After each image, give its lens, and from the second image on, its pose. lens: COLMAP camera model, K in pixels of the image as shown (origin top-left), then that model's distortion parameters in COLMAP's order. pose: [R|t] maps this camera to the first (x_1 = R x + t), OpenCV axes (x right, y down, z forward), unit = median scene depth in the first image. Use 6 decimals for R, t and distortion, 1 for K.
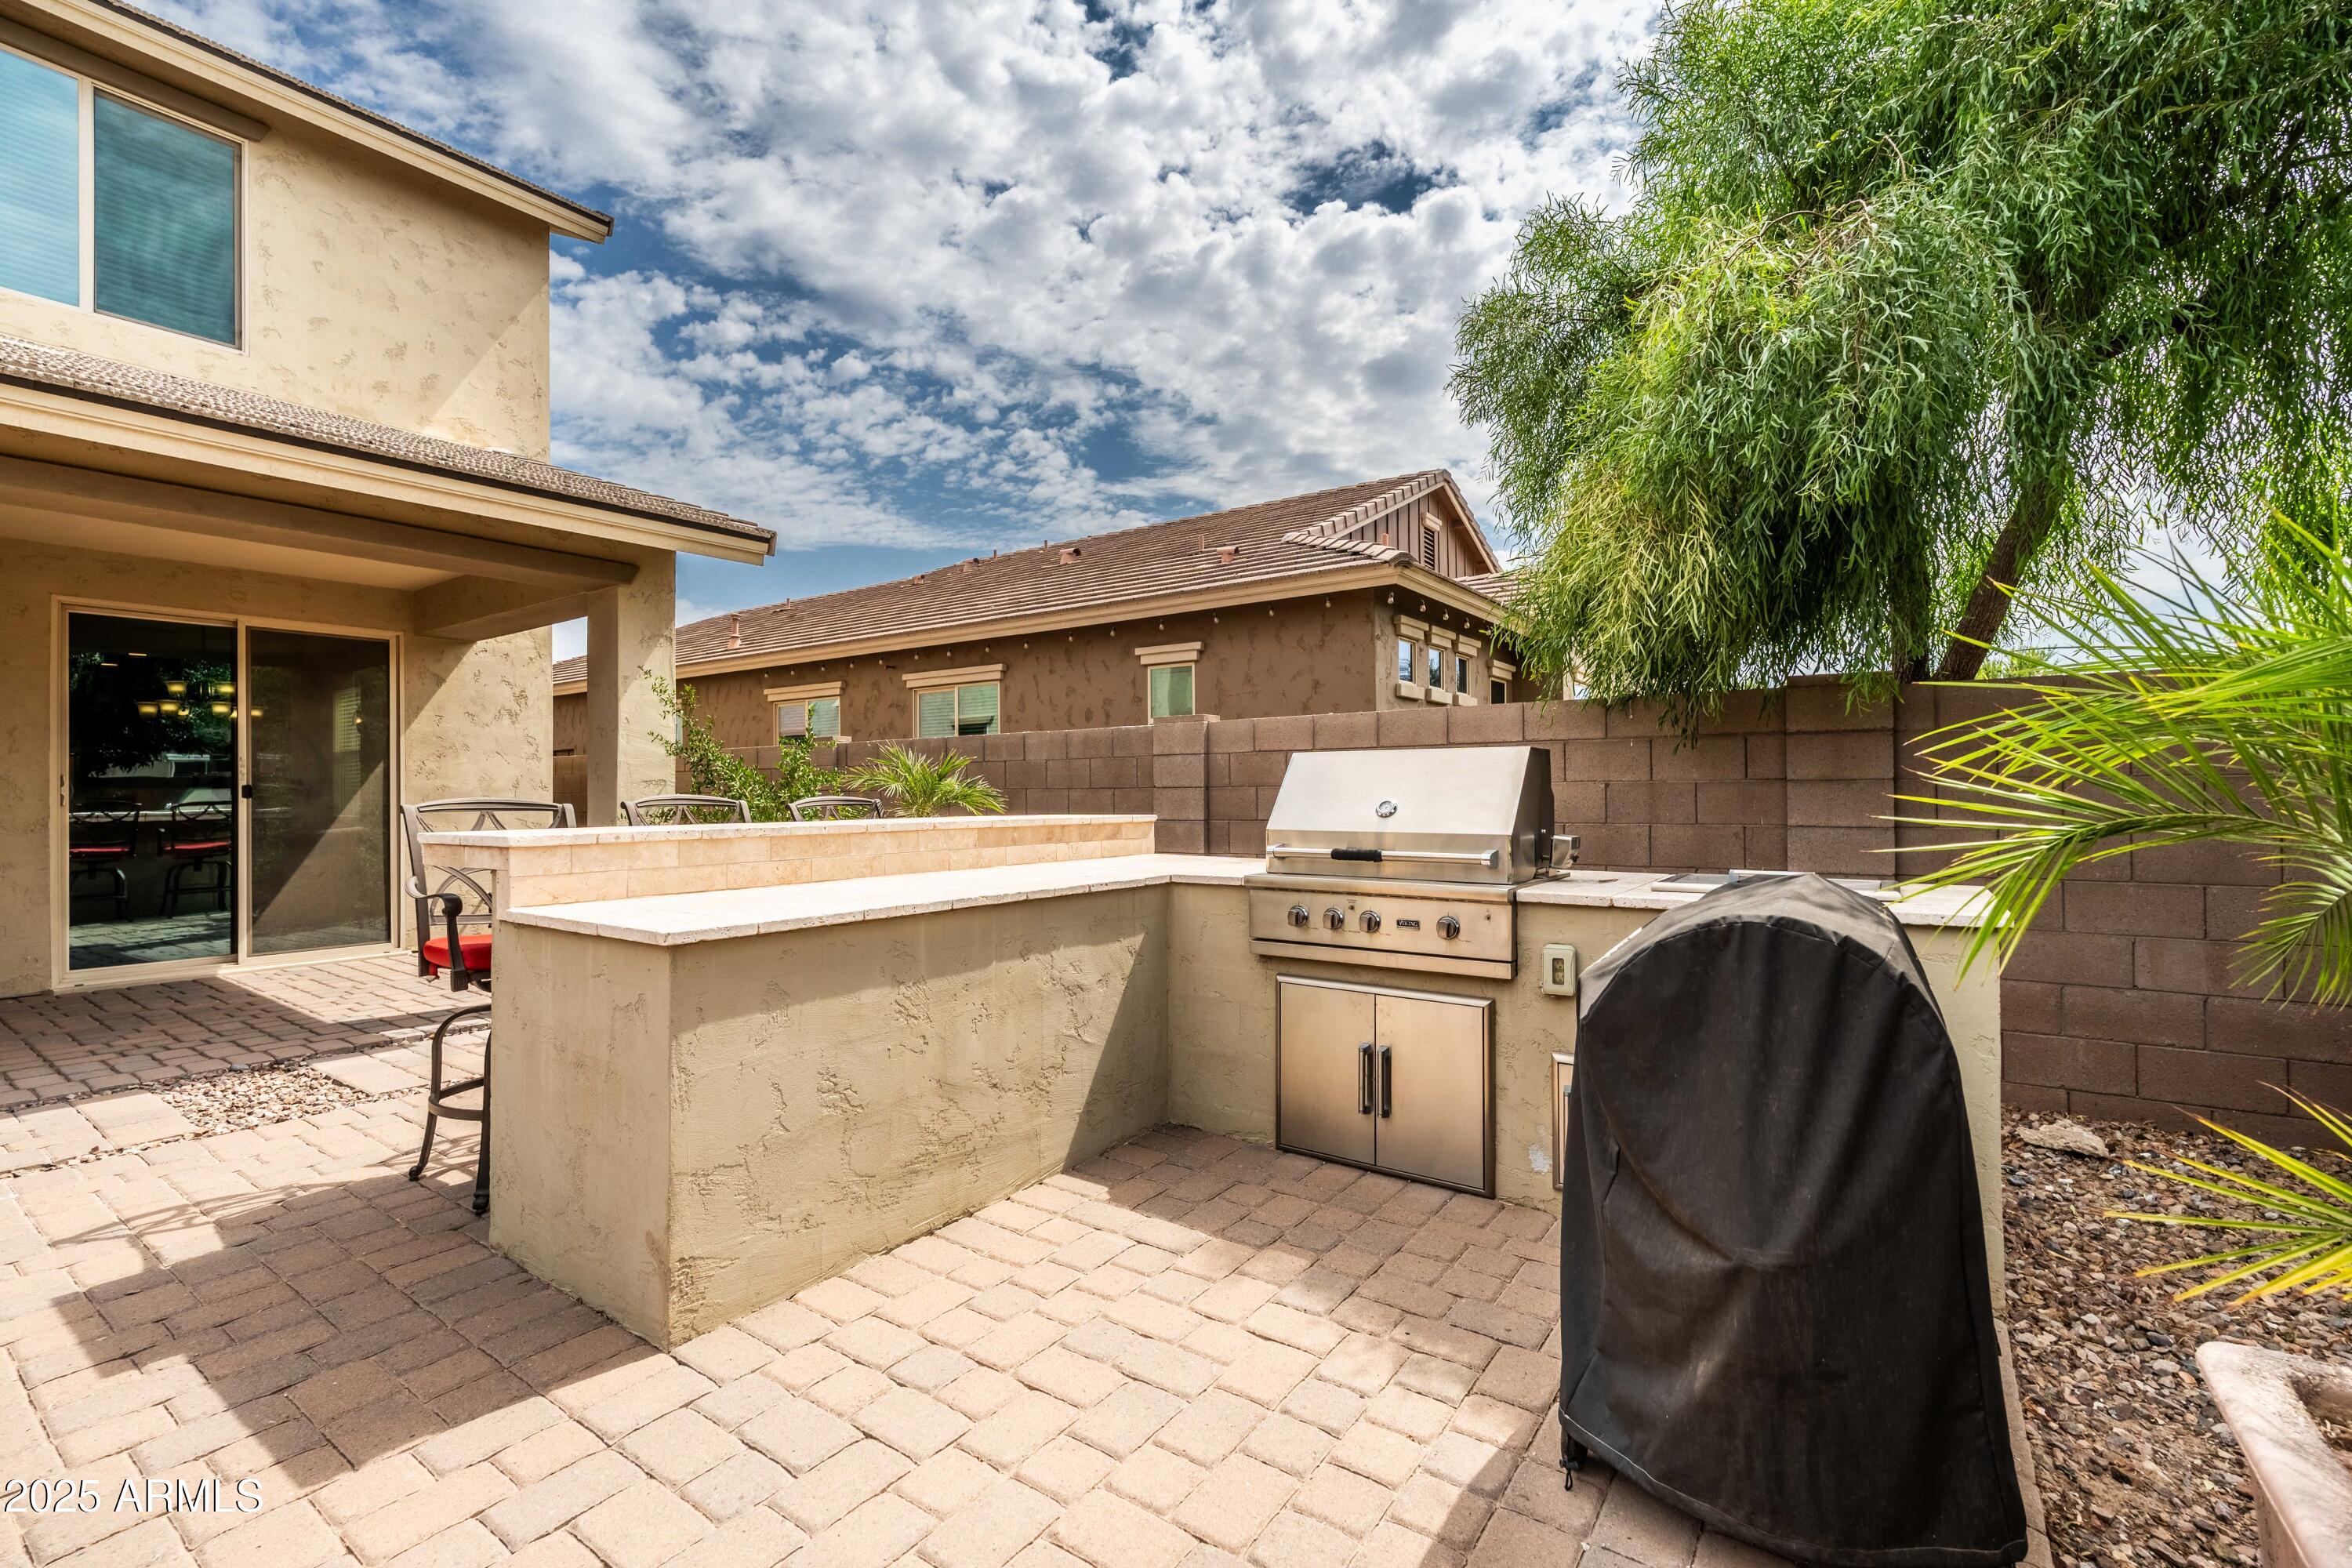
lens RADIAL K [[1024.0, 0, 1172.6], [0, 1024.0, 796.5], [0, 0, 1]] dist [0.002675, 0.000504]
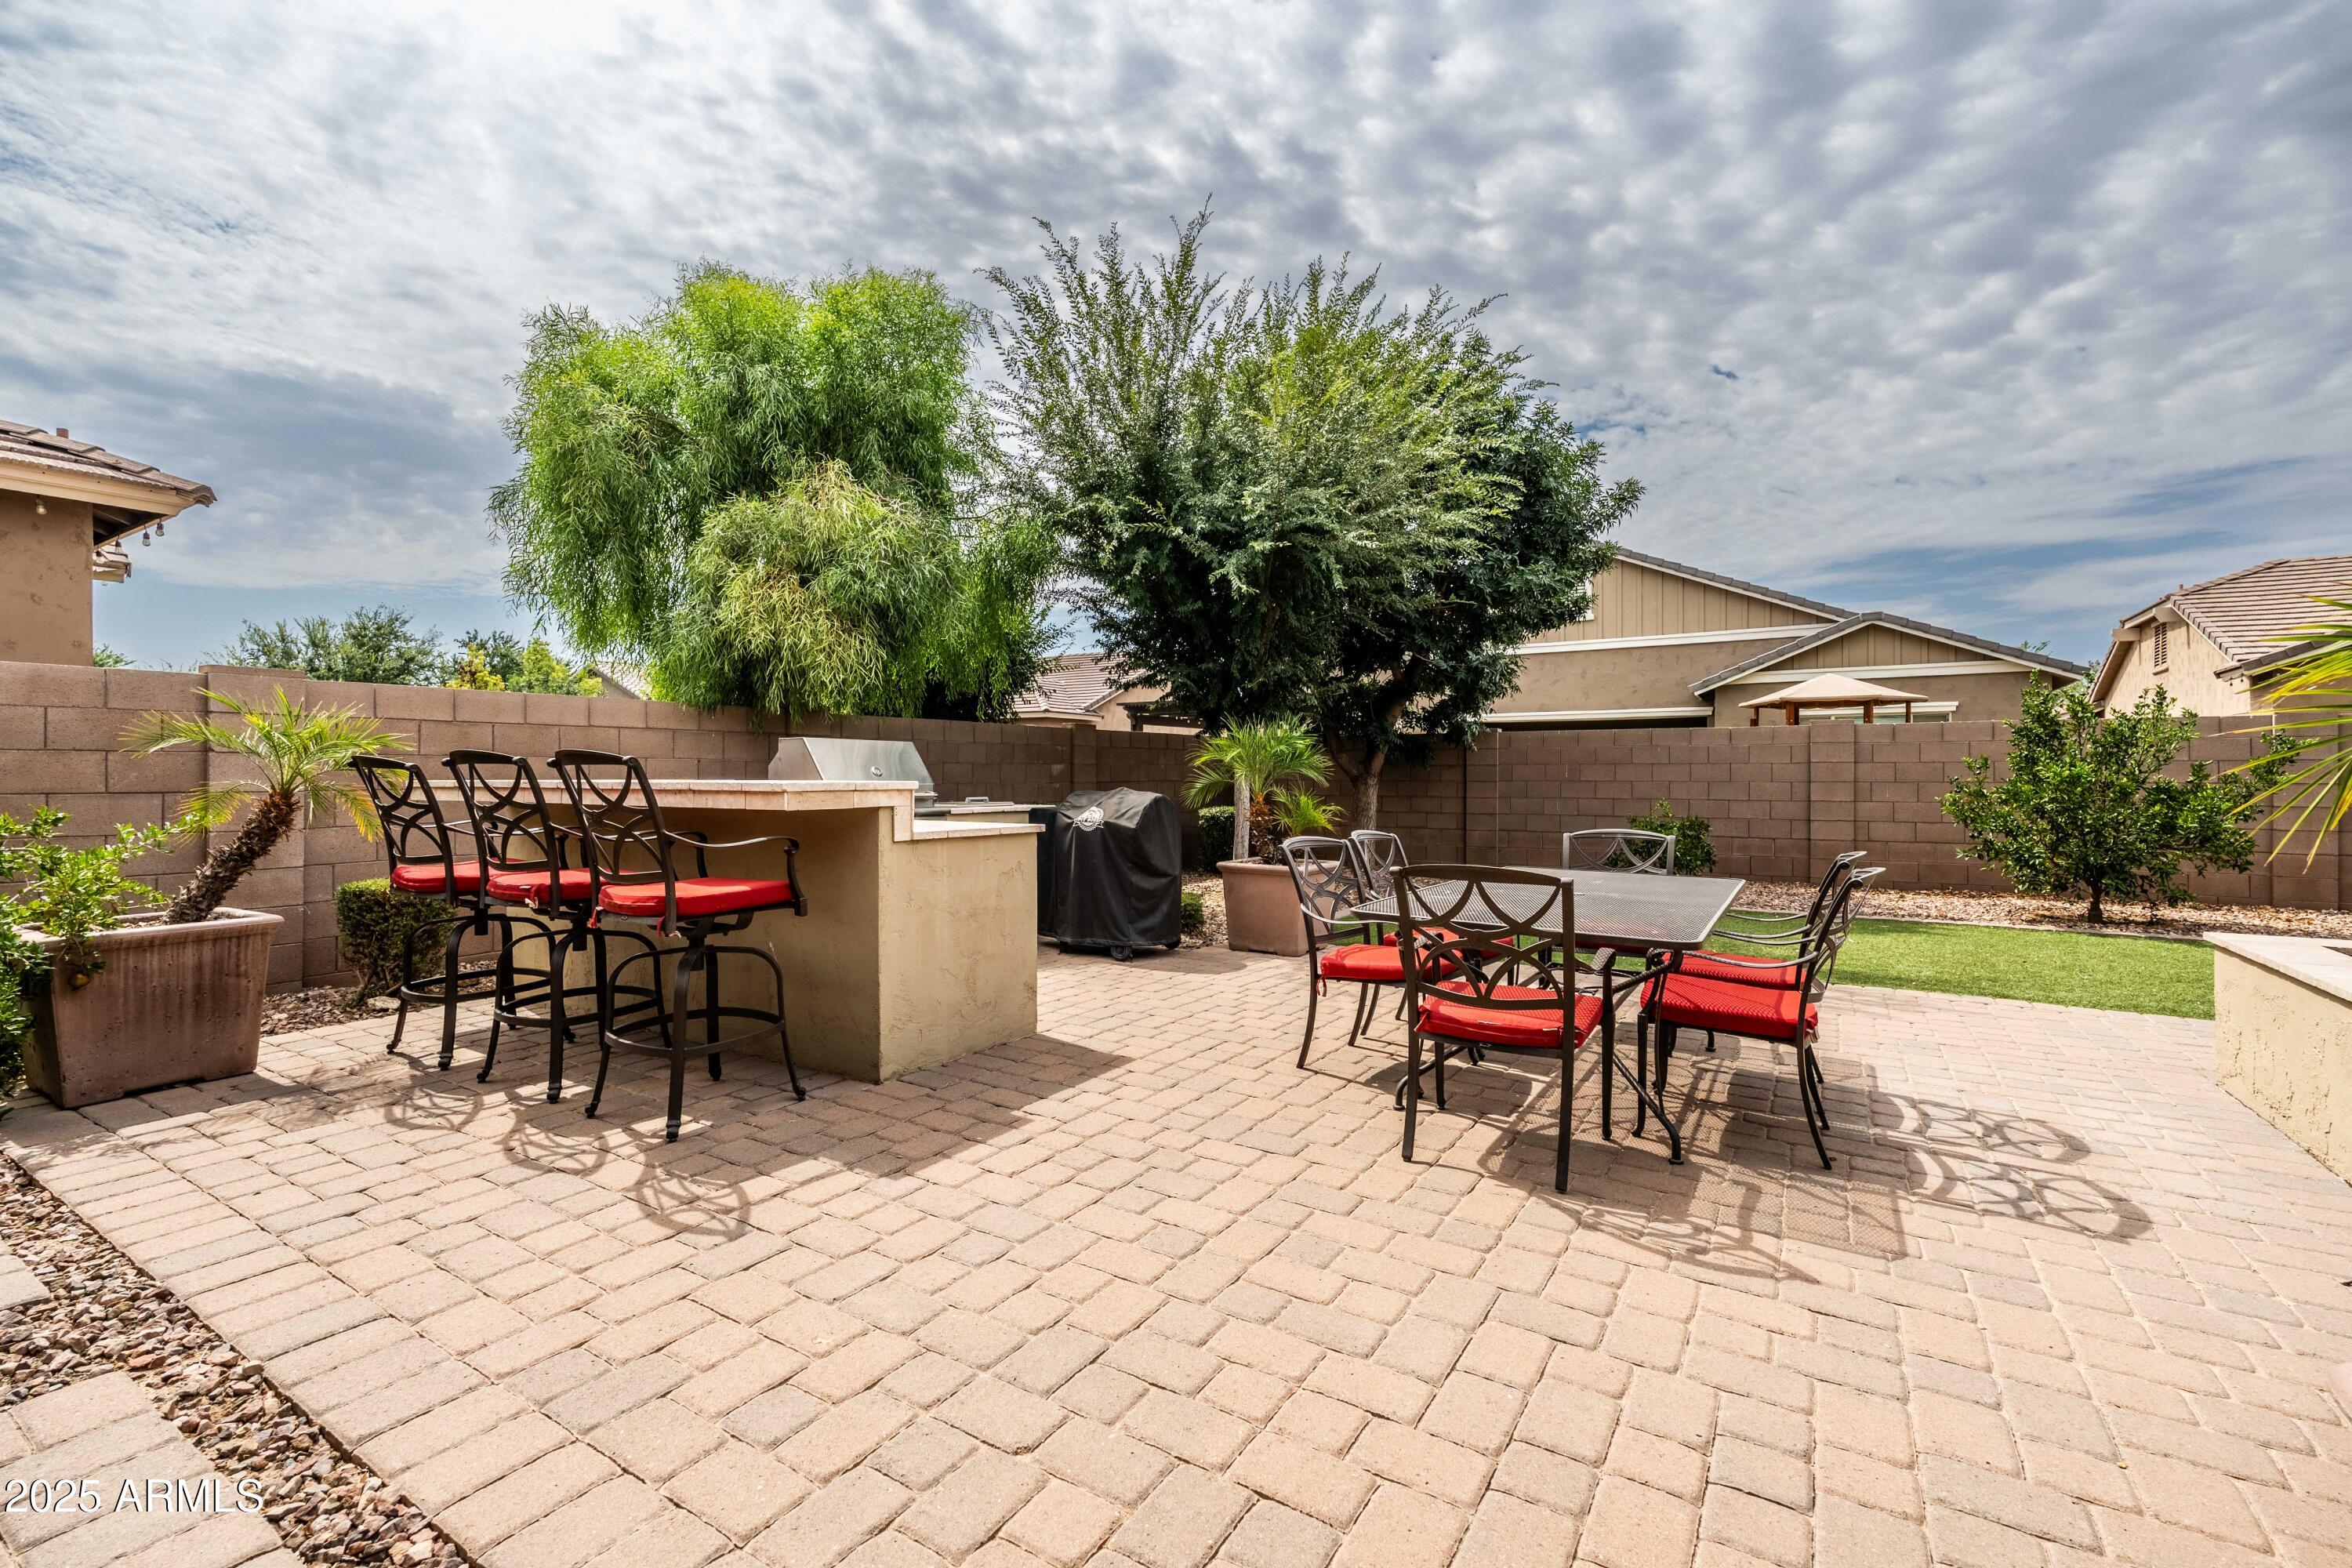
lens RADIAL K [[1024.0, 0, 1176.9], [0, 1024.0, 774.2], [0, 0, 1]] dist [0.002675, 0.000504]
pose [[-0.058855, 0.008983, 0.998226, -1.536453], [-0.000800, 0.999959, -0.009045, 0.028293], [-0.998266, -0.001331, -0.058845, 0.511813]]
